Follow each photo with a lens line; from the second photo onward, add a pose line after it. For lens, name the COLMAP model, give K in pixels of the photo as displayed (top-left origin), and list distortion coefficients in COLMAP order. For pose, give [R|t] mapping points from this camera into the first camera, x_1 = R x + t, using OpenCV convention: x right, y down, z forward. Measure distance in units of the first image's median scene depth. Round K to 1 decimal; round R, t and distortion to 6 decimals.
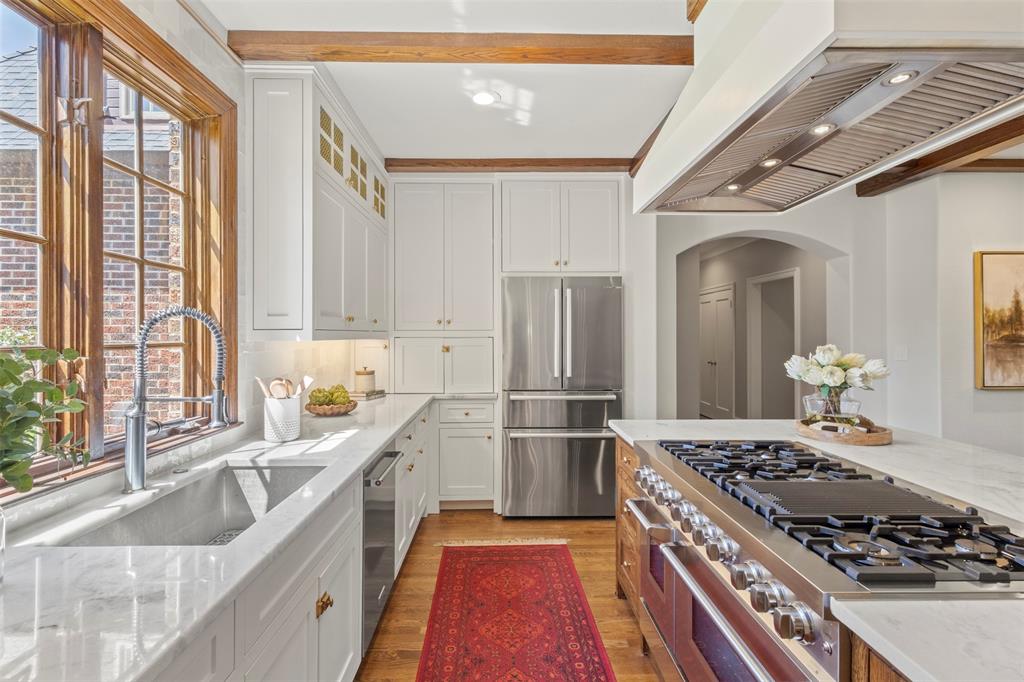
lens RADIAL K [[475.3, 0, 510.6], [0, 475.3, 337.0], [0, 0, 1]] dist [-0.000008, -0.000140]
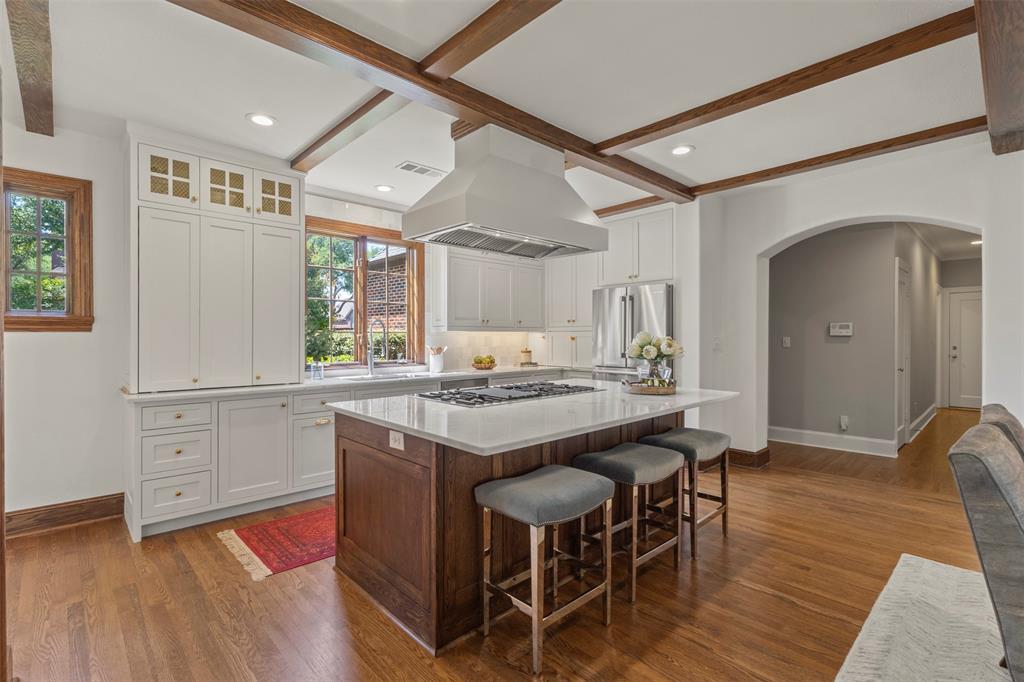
lens RADIAL K [[475.3, 0, 511.8], [0, 475.3, 339.0], [0, 0, 1]] dist [-0.000008, -0.000140]
pose [[0.675591, 0.003267, -0.737269, 0.891613], [-0.001787, 0.999995, 0.002793, 0.023163], [0.737275, -0.000569, 0.675593, -0.197706]]
